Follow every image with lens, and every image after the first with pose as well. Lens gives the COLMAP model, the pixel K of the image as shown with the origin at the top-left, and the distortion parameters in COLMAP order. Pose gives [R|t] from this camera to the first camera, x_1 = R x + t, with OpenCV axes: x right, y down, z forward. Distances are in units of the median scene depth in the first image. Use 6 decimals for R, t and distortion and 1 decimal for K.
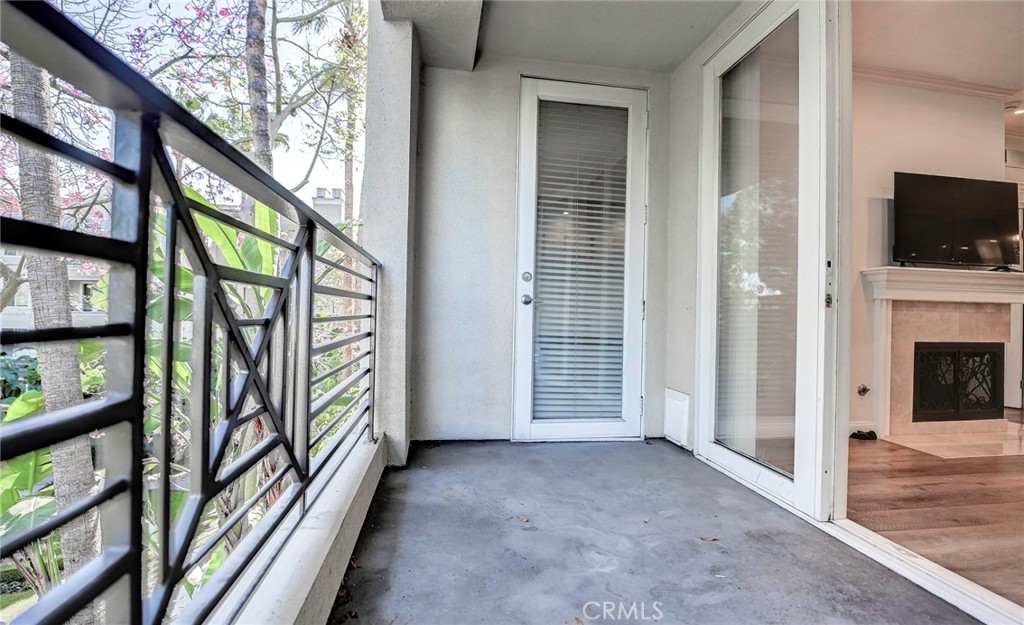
lens RADIAL K [[455.6, 0, 516.6], [0, 455.6, 316.9], [0, 0, 1]] dist [-0.004654, -0.000138]
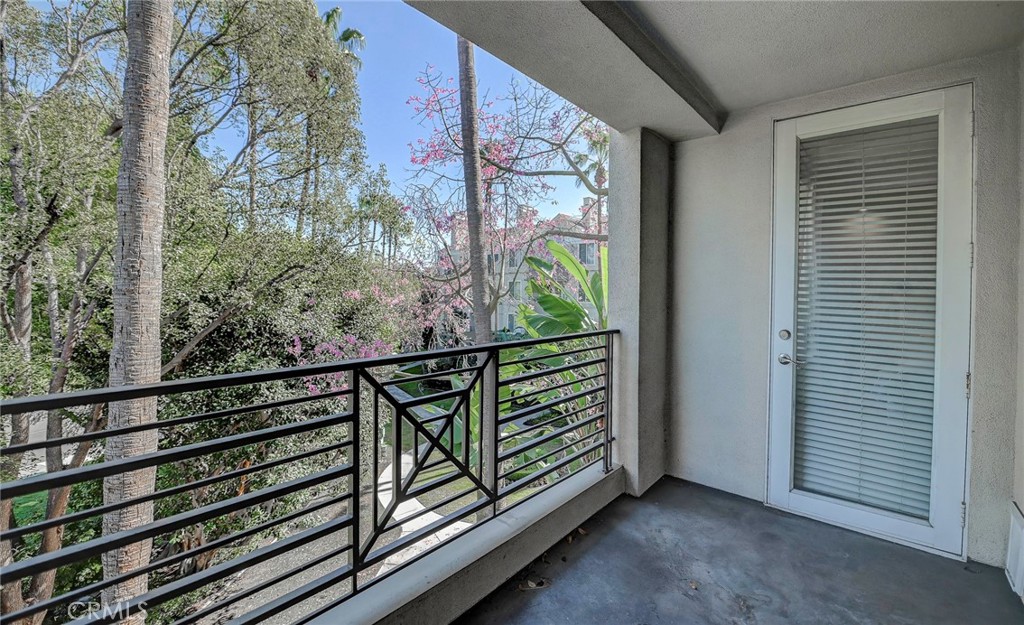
lens RADIAL K [[455.6, 0, 519.4], [0, 455.6, 308.8], [0, 0, 1]] dist [-0.004654, -0.000138]
pose [[0.656406, 0.017961, -0.754194, 0.473035], [-0.000976, 0.999736, 0.022960, -0.209015], [0.754407, -0.014335, 0.656250, -0.016516]]
